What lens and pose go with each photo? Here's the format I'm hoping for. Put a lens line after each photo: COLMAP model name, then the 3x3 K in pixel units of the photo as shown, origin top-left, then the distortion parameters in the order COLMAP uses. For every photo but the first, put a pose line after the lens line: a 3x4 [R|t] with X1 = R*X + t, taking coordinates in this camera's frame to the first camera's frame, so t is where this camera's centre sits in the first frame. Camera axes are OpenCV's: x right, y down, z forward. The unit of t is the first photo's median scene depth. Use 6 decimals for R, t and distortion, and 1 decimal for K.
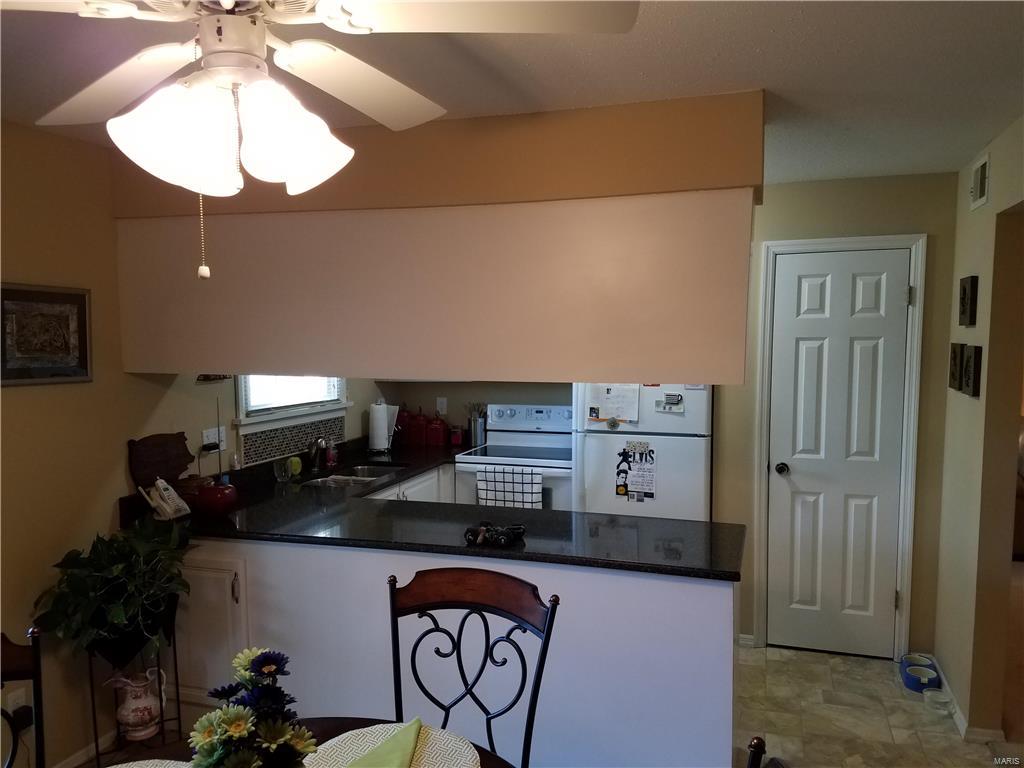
lens RADIAL K [[815.1, 0, 504.3], [0, 815.1, 397.5], [0, 0, 1]] dist [0.305559, -0.668326]
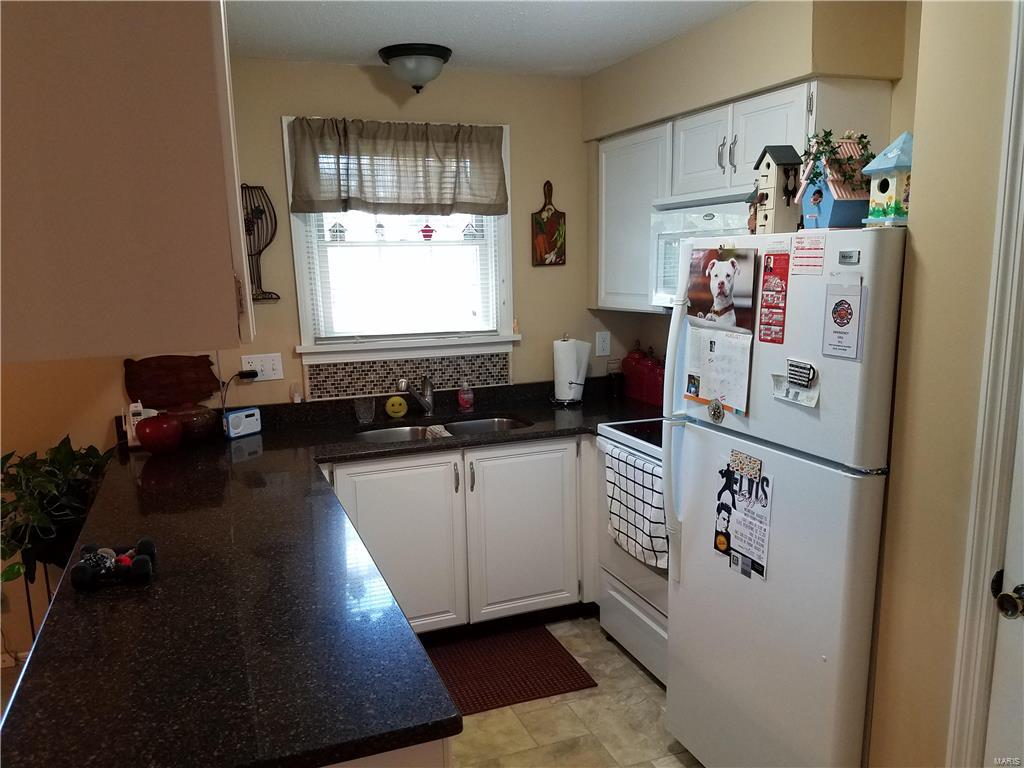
lens RADIAL K [[787.2, 0, 511.8], [0, 787.2, 407.2], [0, 0, 1]] dist [0.358028, -0.575423]
pose [[0.600138, 0.136346, -0.788191, 0.449121], [-0.036721, 0.989023, 0.143127, -0.036918], [0.799053, -0.056953, 0.598557, 0.603802]]
